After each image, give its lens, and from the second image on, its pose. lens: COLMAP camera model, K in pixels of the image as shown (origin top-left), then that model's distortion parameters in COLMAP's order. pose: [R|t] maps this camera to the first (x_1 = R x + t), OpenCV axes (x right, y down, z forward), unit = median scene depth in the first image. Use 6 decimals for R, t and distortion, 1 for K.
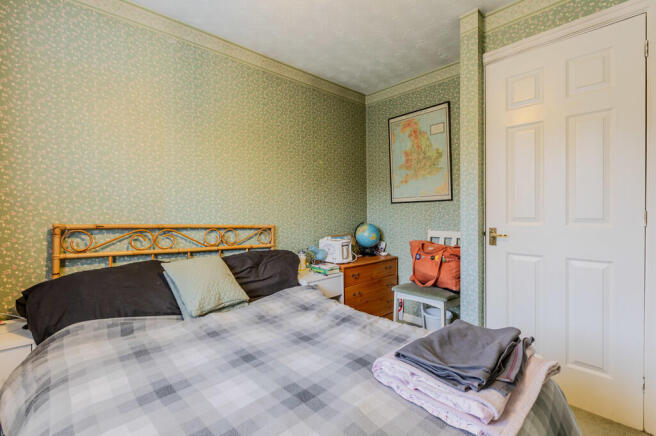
lens RADIAL K [[296.4, 0, 329.6], [0, 296.4, 215.9], [0, 0, 1]] dist [-0.001079, 0.000169]
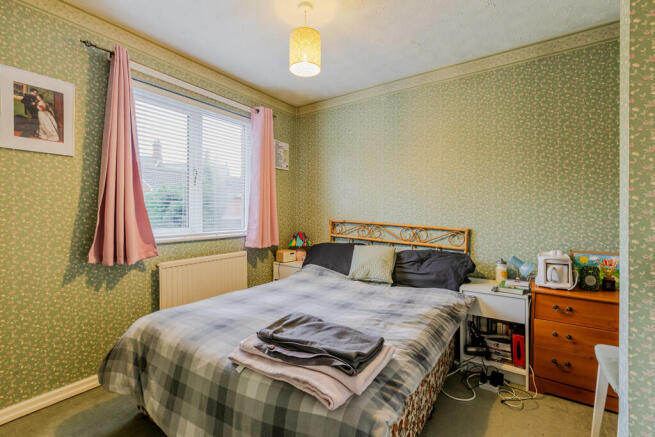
lens RADIAL K [[295.9, 0, 329.4], [0, 295.9, 215.3], [0, 0, 1]] dist [-0.001079, 0.000169]
pose [[0.223608, 0.022234, -0.974425, 0.792077], [-0.019490, 0.999642, 0.018337, -0.026629], [0.974484, 0.014891, 0.223962, 0.383334]]
